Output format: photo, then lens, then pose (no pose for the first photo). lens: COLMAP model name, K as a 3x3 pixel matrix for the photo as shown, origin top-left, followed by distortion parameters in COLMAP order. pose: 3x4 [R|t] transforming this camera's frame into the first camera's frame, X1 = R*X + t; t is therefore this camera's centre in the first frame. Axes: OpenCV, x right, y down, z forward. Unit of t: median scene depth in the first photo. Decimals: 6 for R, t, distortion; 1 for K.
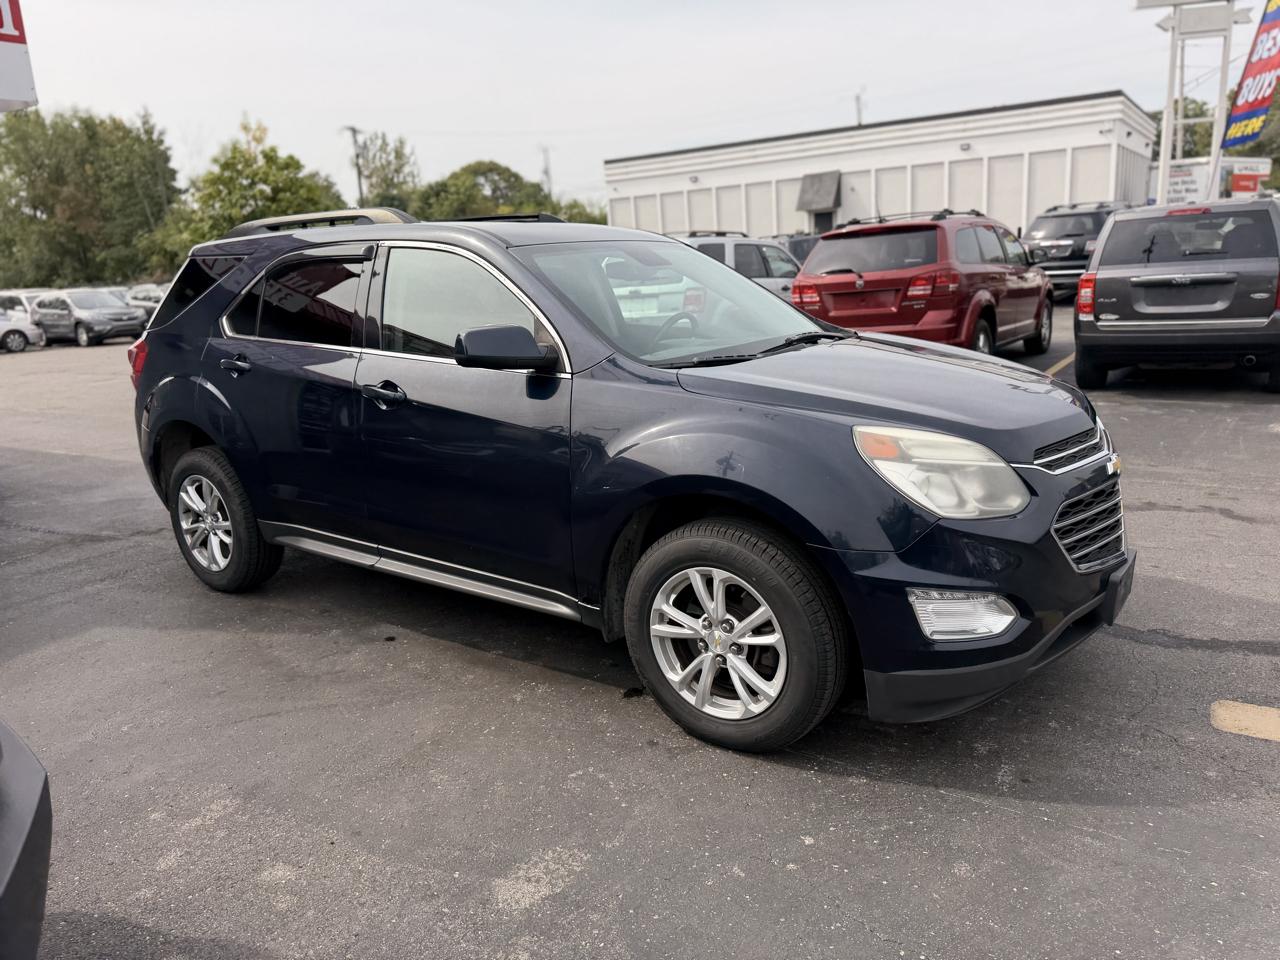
lens RADIAL K [[913.4, 0, 651.6], [0, 913.4, 477.7], [0, 0, 1]] dist [0.015090, -0.020718]
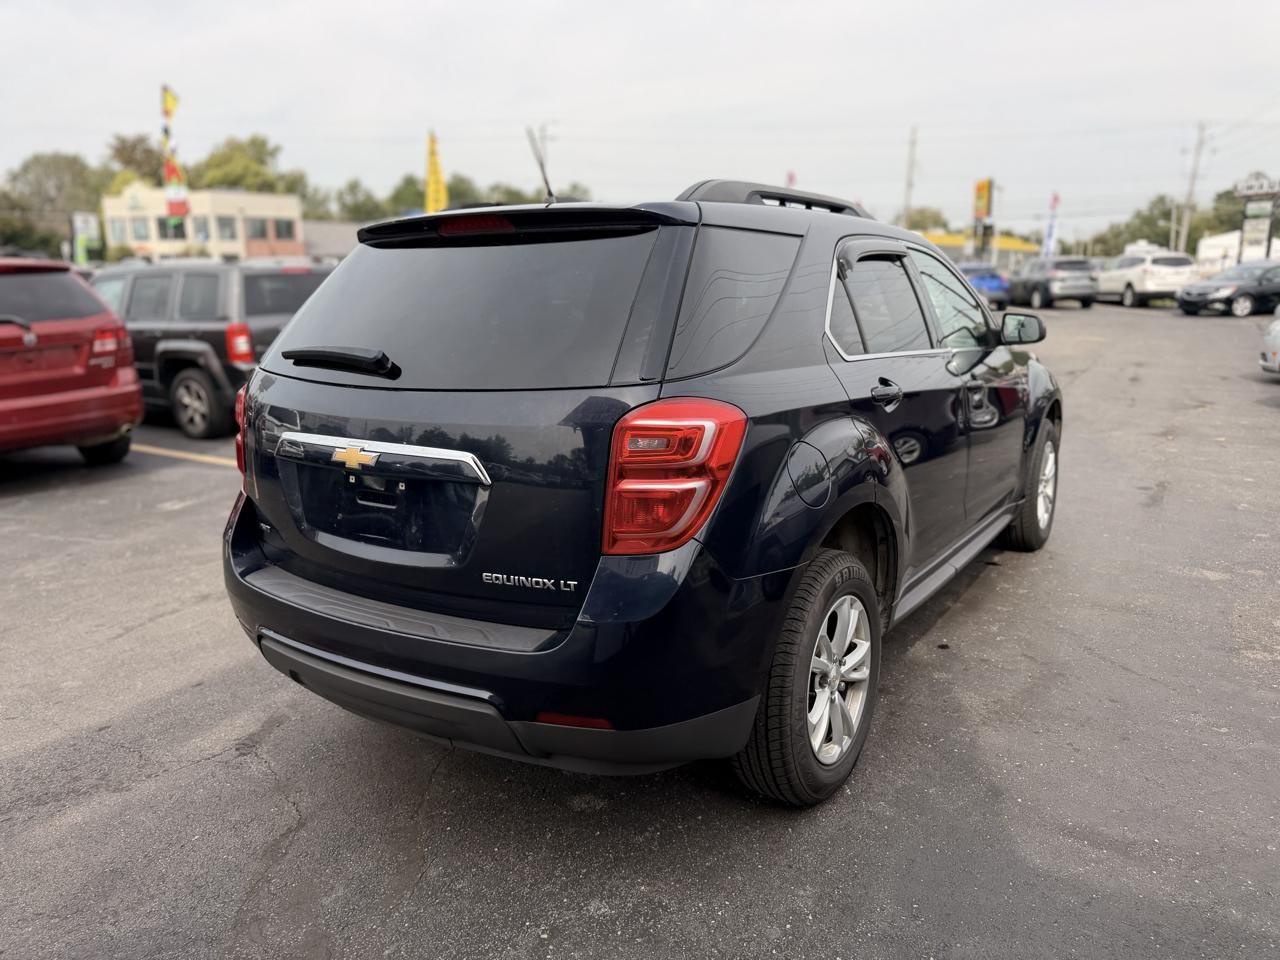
lens RADIAL K [[913.4, 0, 642.1], [0, 913.4, 485.7], [0, 0, 1]] dist [0.015090, -0.020718]
pose [[-0.021254, -0.168841, 0.985414, -1.294223], [0.253346, 0.952557, 0.168676, -0.247981], [-0.967142, 0.253236, 0.022530, 1.343280]]
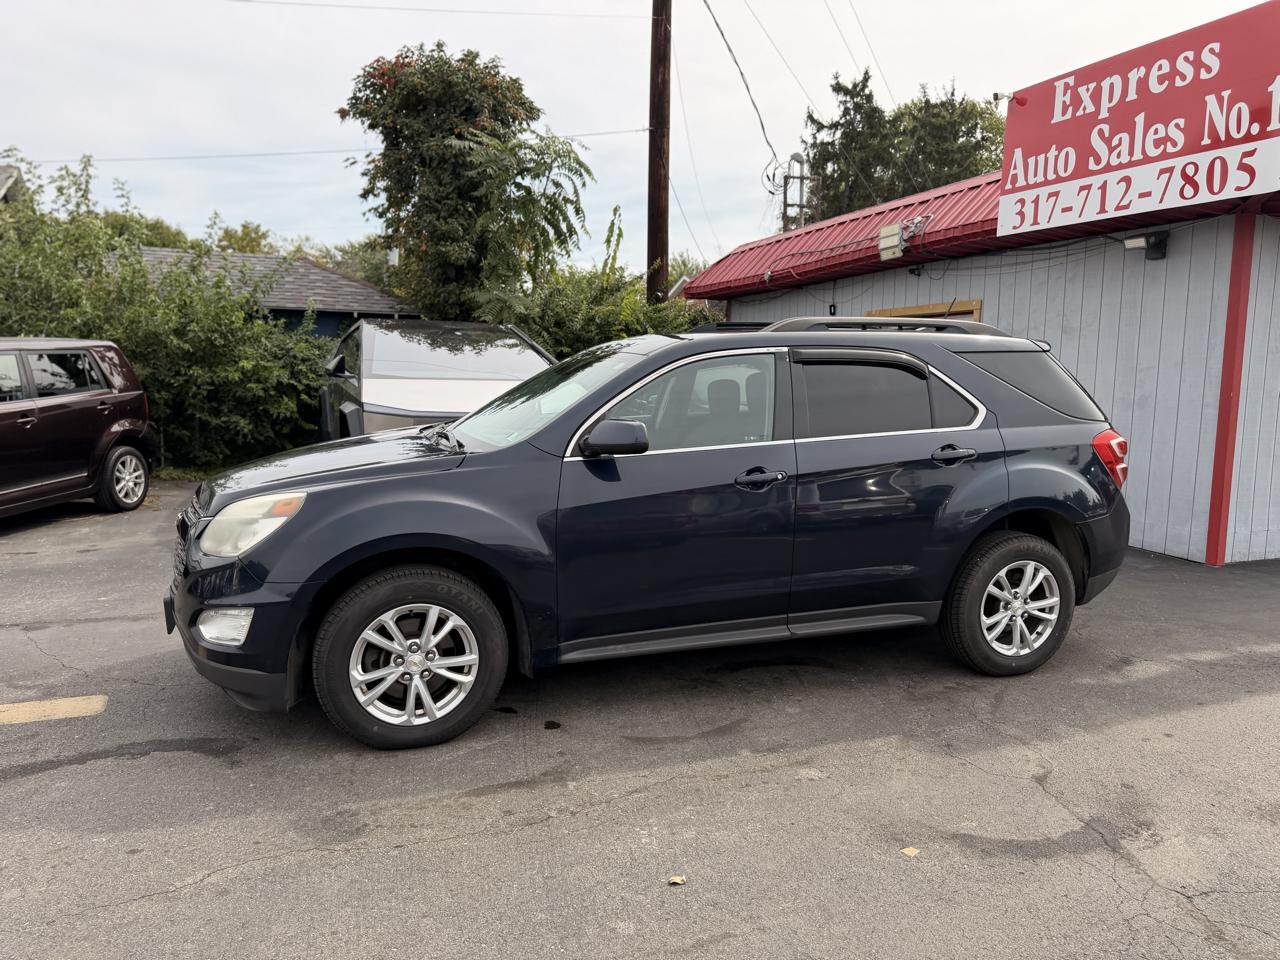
lens RADIAL K [[913.4, 0, 646.6], [0, 913.4, 478.4], [0, 0, 1]] dist [0.015090, -0.020718]
pose [[-0.578686, 0.144329, -0.802678, 0.976941], [-0.183125, 0.936088, 0.300340, -0.498269], [0.794725, 0.320793, -0.515271, 1.827941]]
